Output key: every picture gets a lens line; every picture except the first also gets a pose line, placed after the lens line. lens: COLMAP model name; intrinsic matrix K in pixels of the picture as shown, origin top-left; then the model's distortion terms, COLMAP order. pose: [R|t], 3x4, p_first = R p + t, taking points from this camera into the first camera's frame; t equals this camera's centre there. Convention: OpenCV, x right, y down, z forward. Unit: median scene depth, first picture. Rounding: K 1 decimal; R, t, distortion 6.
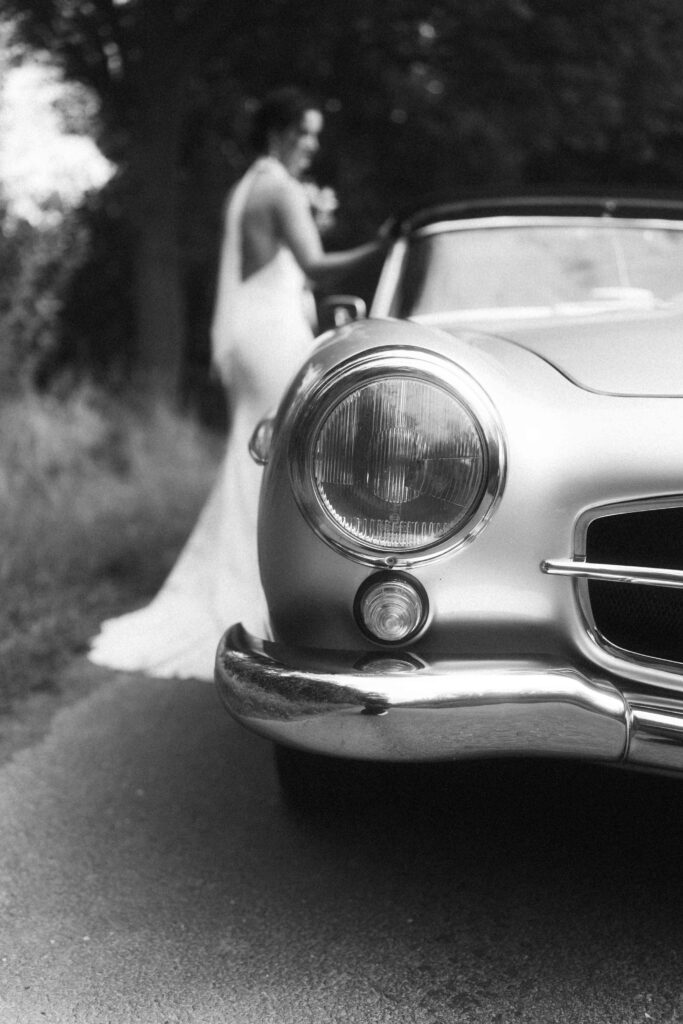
lens RADIAL K [[1031.4, 0, 340.4], [0, 1031.4, 512.0], [0, 0, 1]] dist [-0.003289, 0.000000]
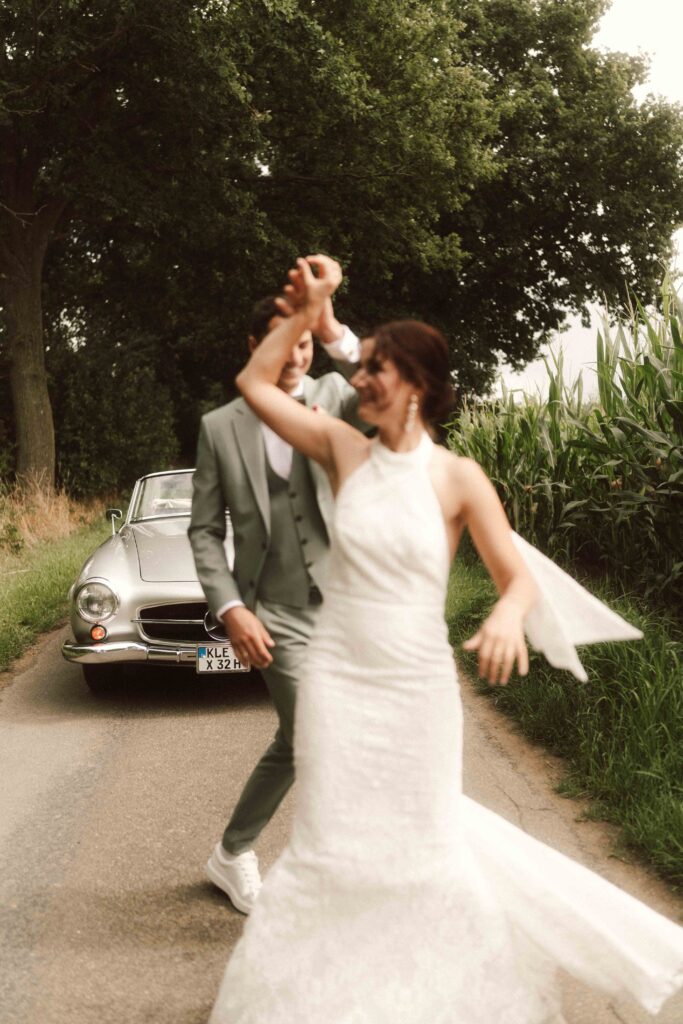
lens RADIAL K [[1031.4, 0, 344.0], [0, 1031.4, 508.8], [0, 0, 1]] dist [-0.003289, 0.000000]
pose [[0.990878, -0.072893, 0.113346, 0.670275], [0.074685, 0.997139, -0.011638, -0.333839], [-0.112173, 0.019997, 0.993487, -3.839134]]
